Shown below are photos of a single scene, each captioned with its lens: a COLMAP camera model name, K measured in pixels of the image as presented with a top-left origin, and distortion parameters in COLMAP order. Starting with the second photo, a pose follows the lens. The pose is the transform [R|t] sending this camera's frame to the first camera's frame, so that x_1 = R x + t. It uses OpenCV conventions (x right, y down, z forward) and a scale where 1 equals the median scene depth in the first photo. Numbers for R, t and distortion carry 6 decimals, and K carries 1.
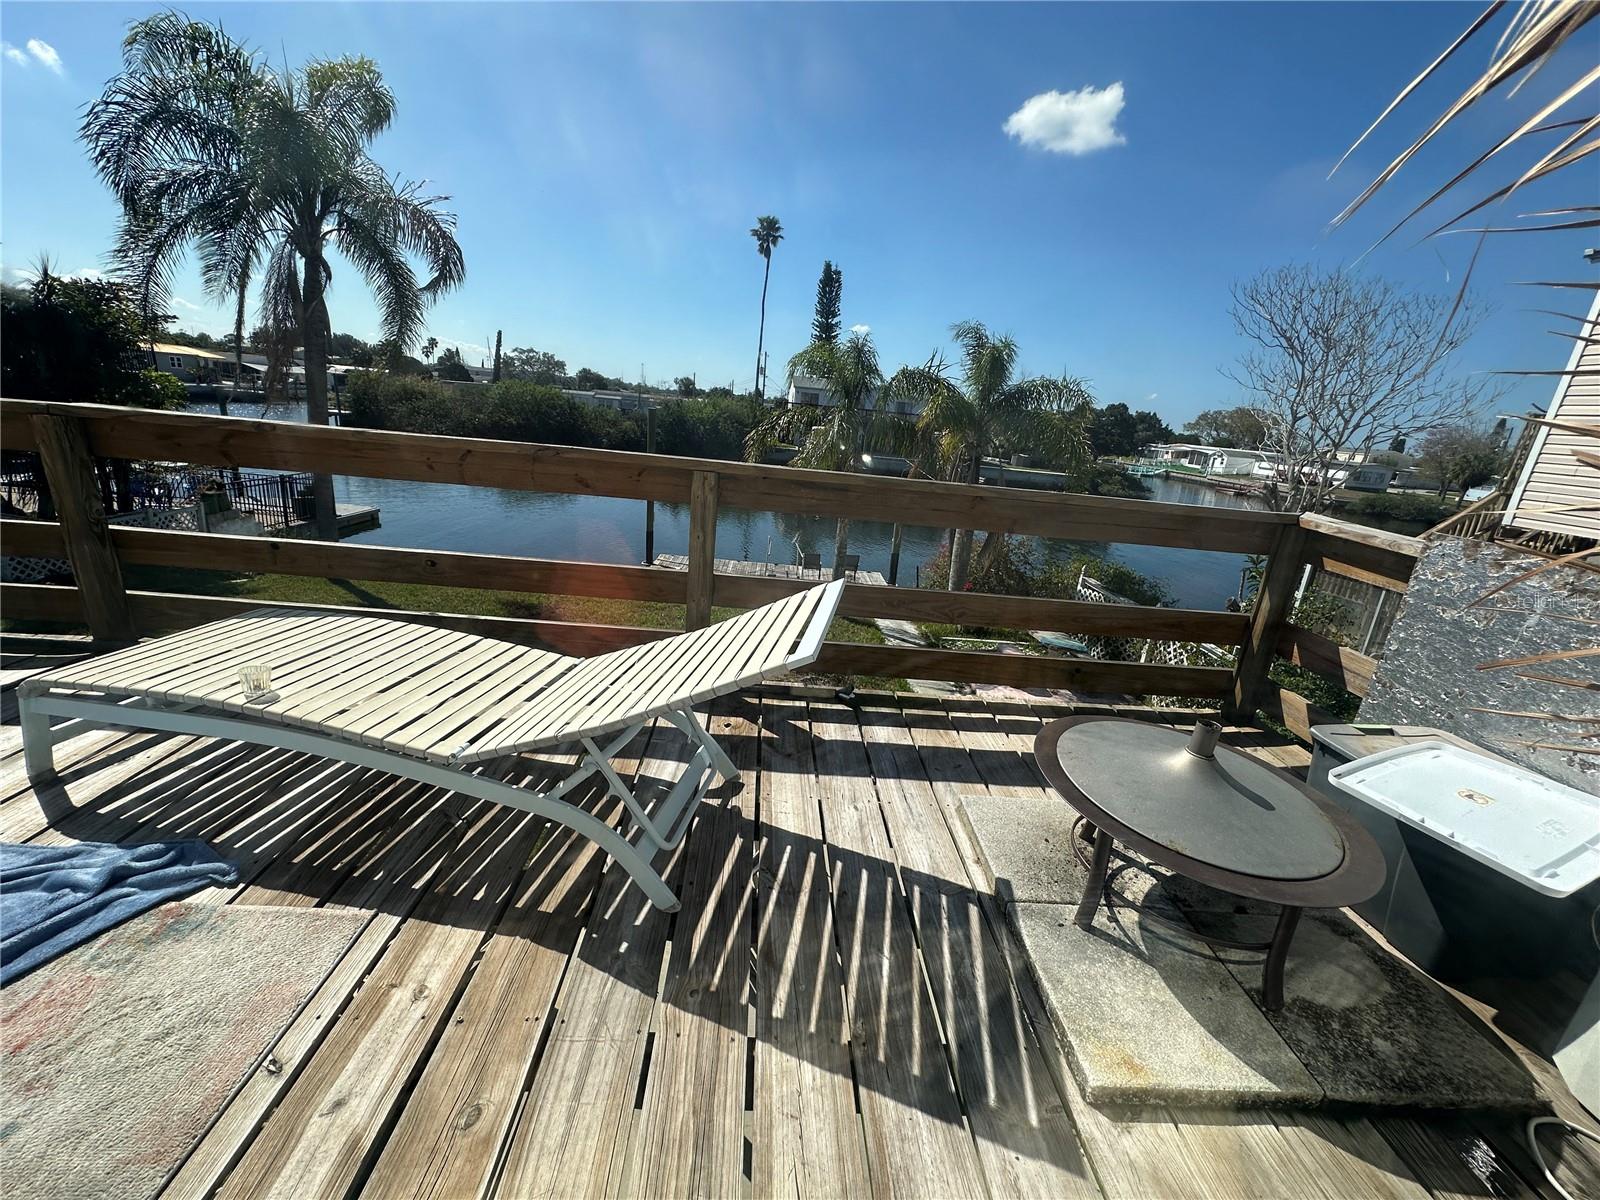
lens RADIAL K [[638.5, 0, 800.3], [0, 638.5, 603.0], [0, 0, 1]] dist [-0.004427, 0.001098]
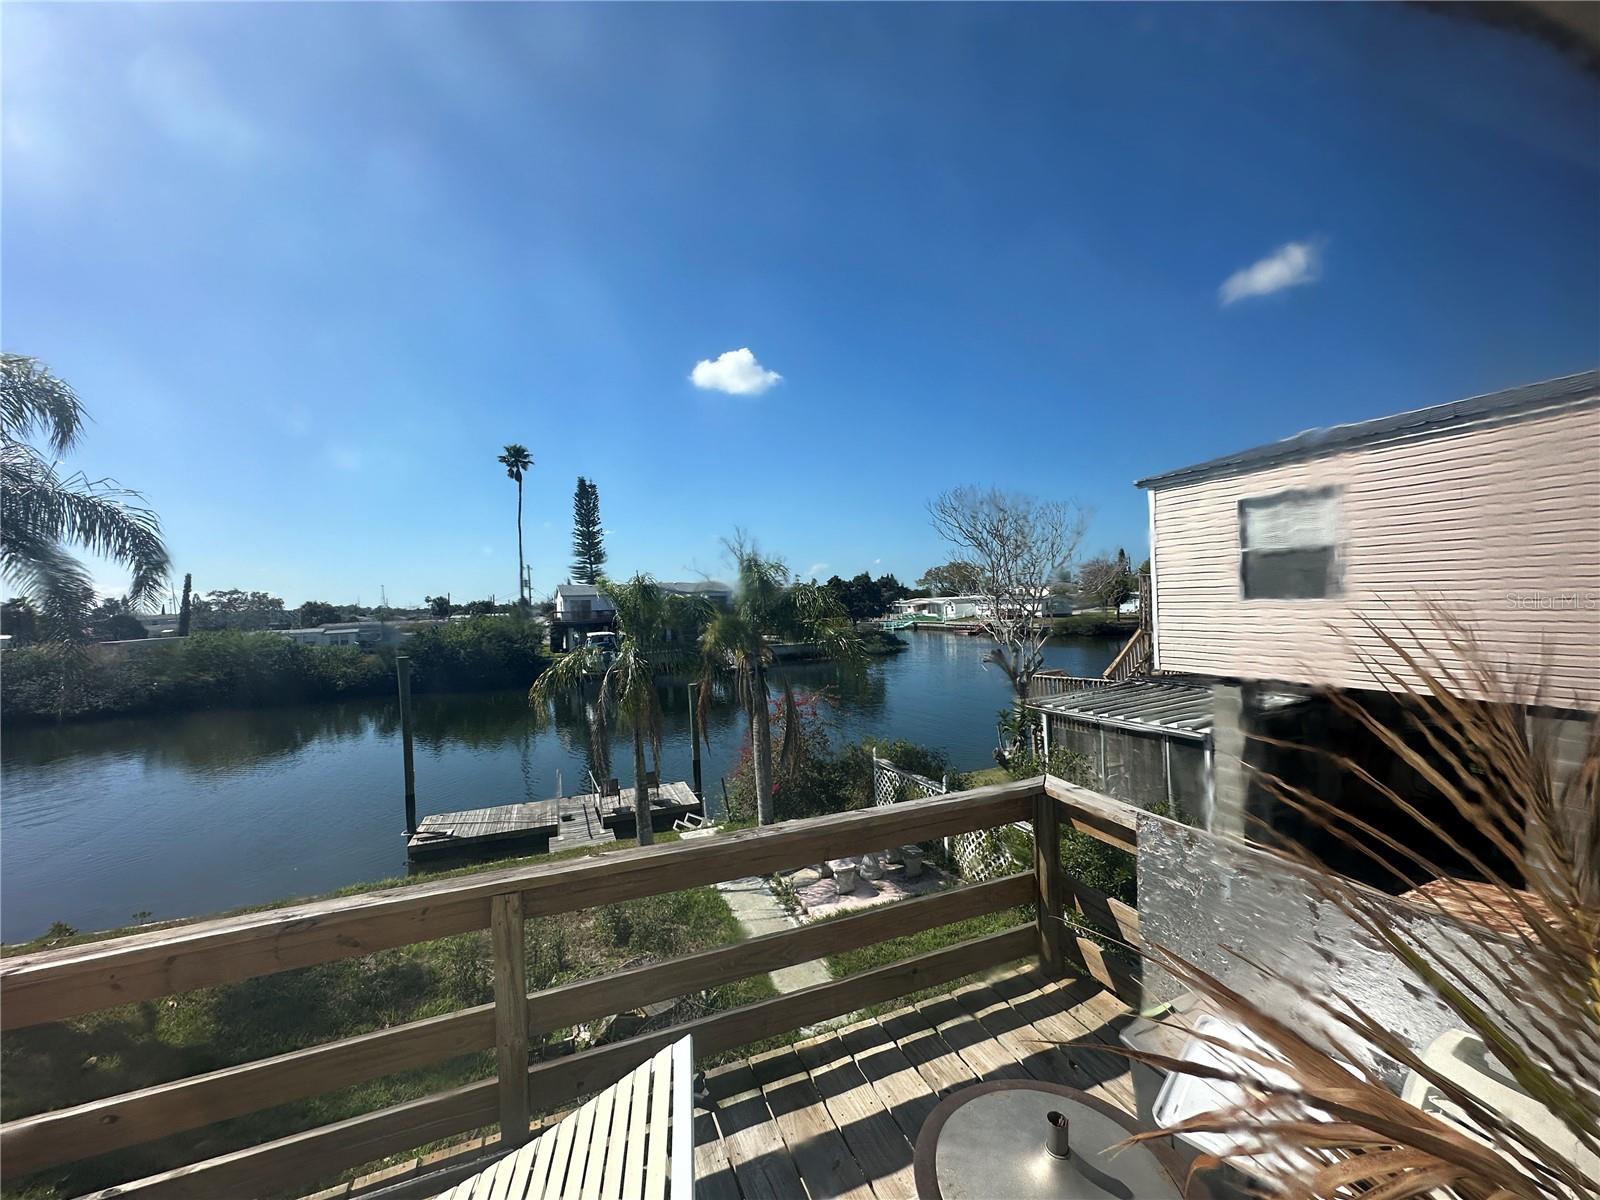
lens RADIAL K [[638.5, 0, 800.8], [0, 638.5, 601.4], [0, 0, 1]] dist [-0.004427, 0.001098]
pose [[0.932503, -0.126974, 0.338105, -0.002971], [0.216896, 0.945427, -0.243154, -0.072638], [-0.288779, 0.300076, 0.909154, -0.019231]]
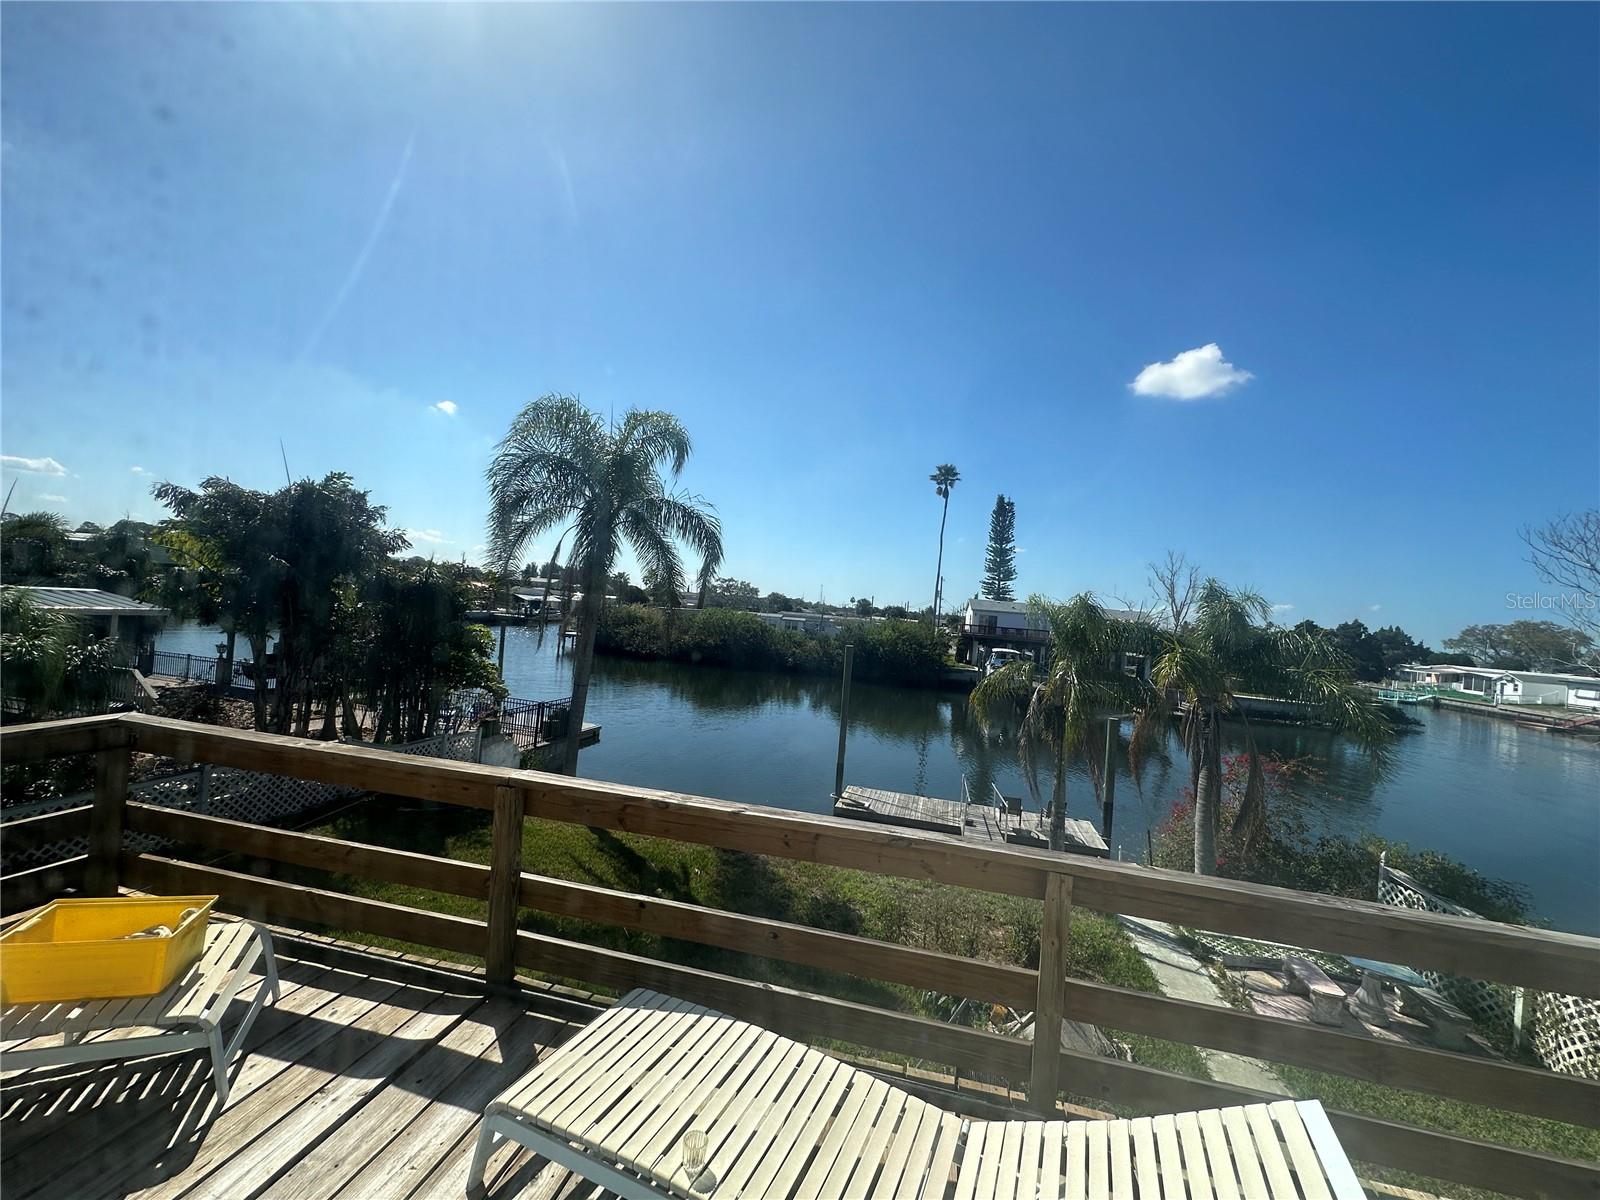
lens RADIAL K [[638.5, 0, 799.6], [0, 638.5, 601.7], [0, 0, 1]] dist [-0.004427, 0.001098]
pose [[0.965631, -0.013918, -0.259544, -0.069444], [-0.070946, 0.946533, -0.314711, -0.066377], [0.250047, 0.322308, 0.913014, -0.027533]]
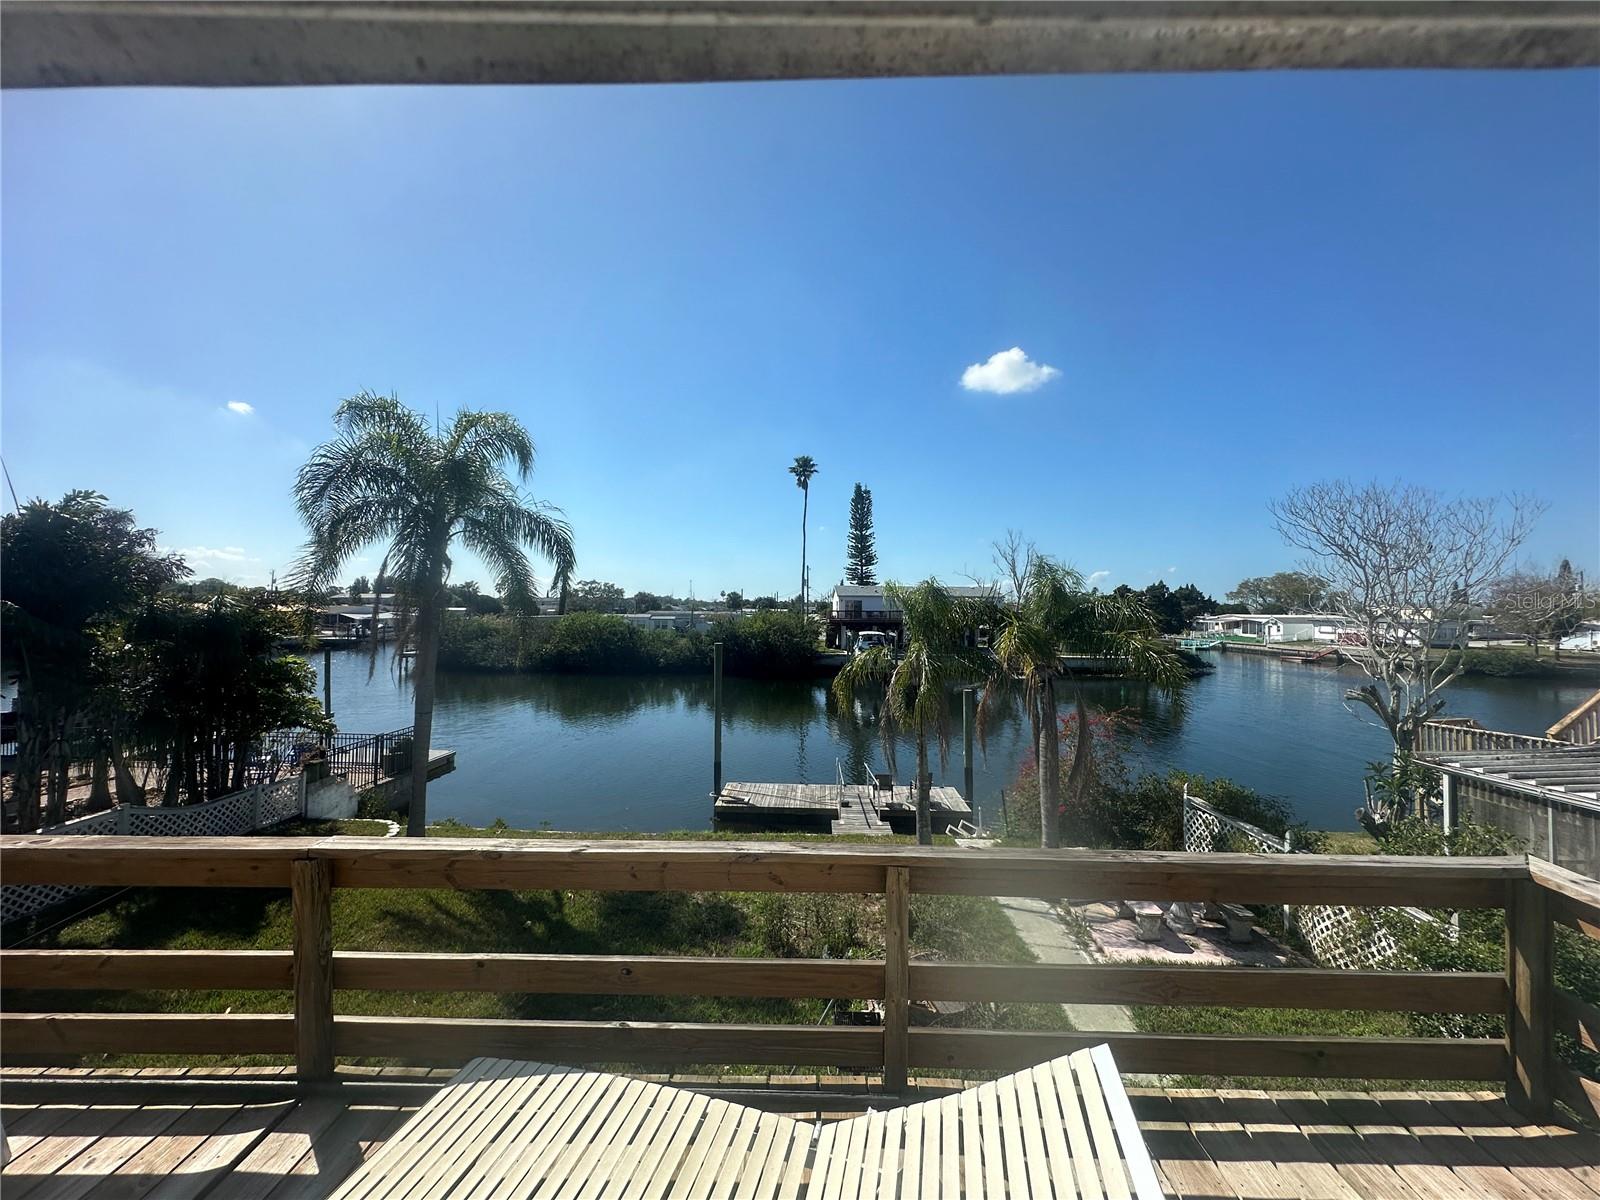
lens RADIAL K [[638.5, 0, 799.9], [0, 638.5, 601.7], [0, 0, 1]] dist [-0.004427, 0.001098]
pose [[0.994748, -0.082042, -0.061205, -0.052781], [0.059626, 0.950488, -0.304987, -0.077205], [0.083196, 0.299736, 0.950388, -0.026974]]
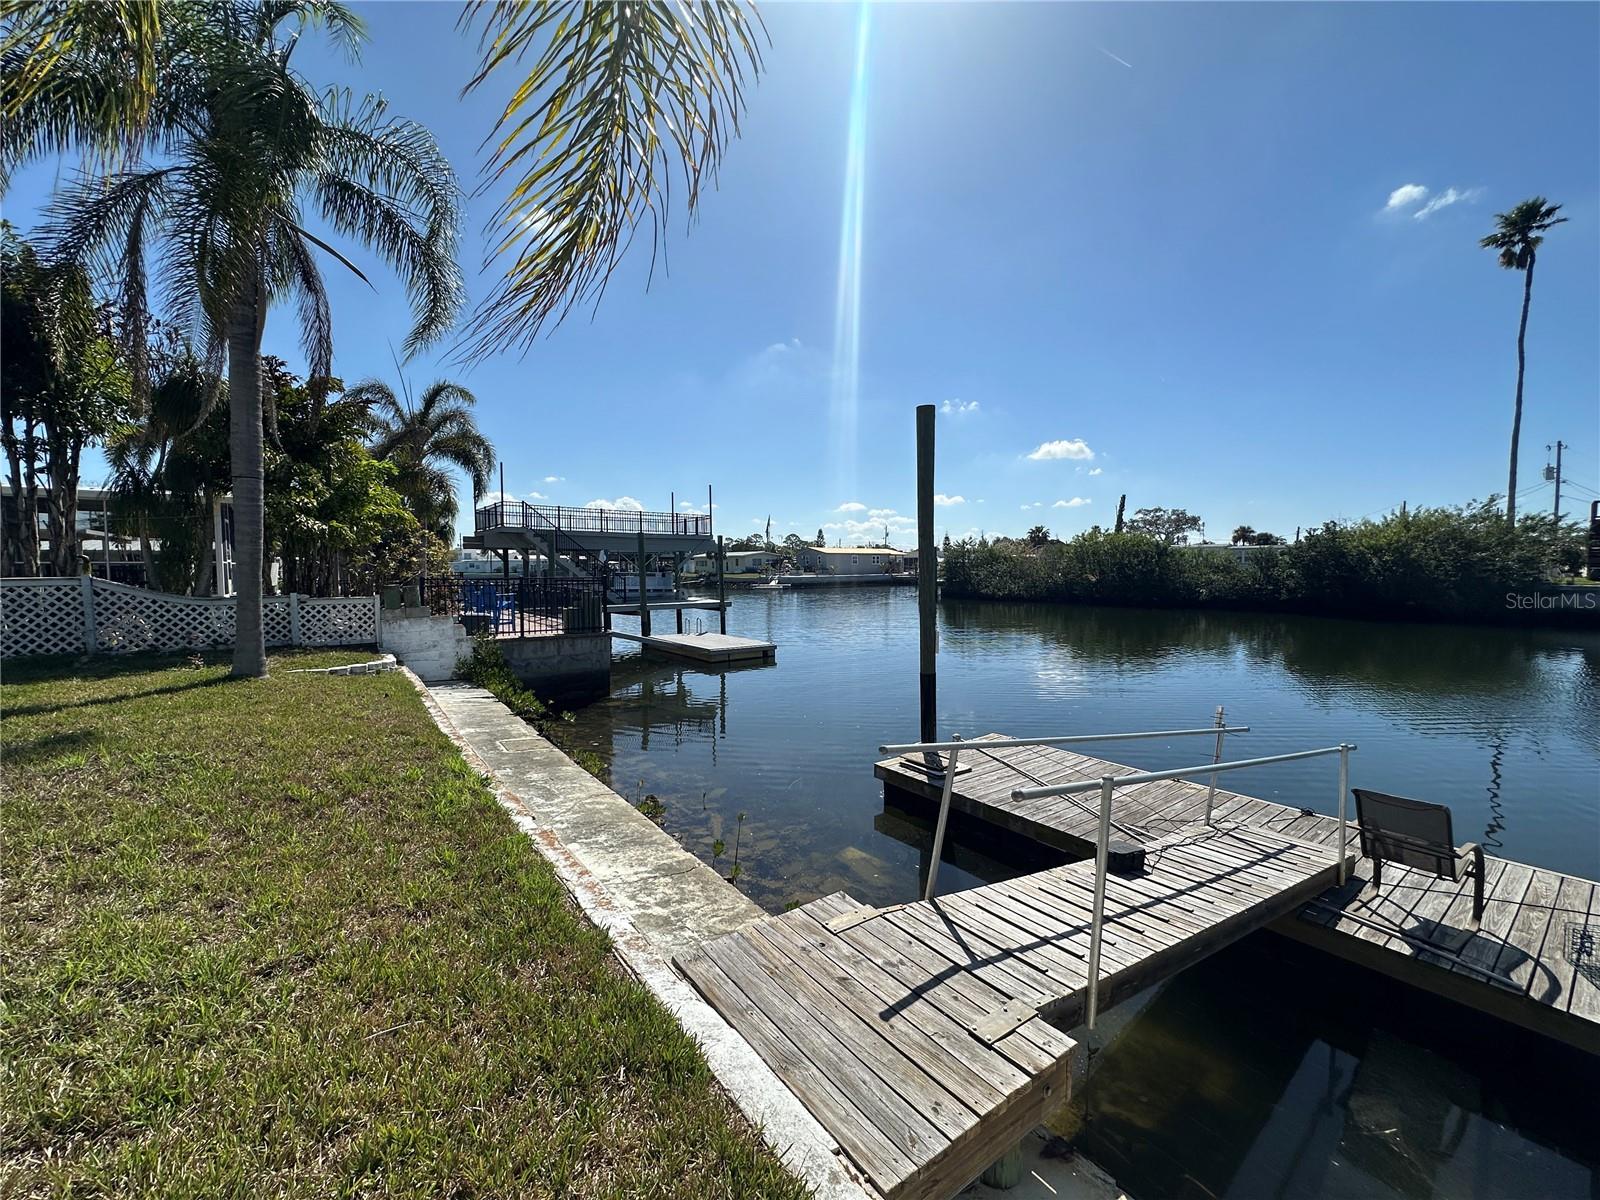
lens RADIAL K [[638.5, 0, 799.2], [0, 638.5, 600.4], [0, 0, 1]] dist [-0.004427, 0.001098]
pose [[0.569758, -0.051968, -0.820167, 0.174476], [-0.182302, 0.965142, -0.187796, -0.127226], [0.801337, 0.256517, 0.540424, 1.391089]]
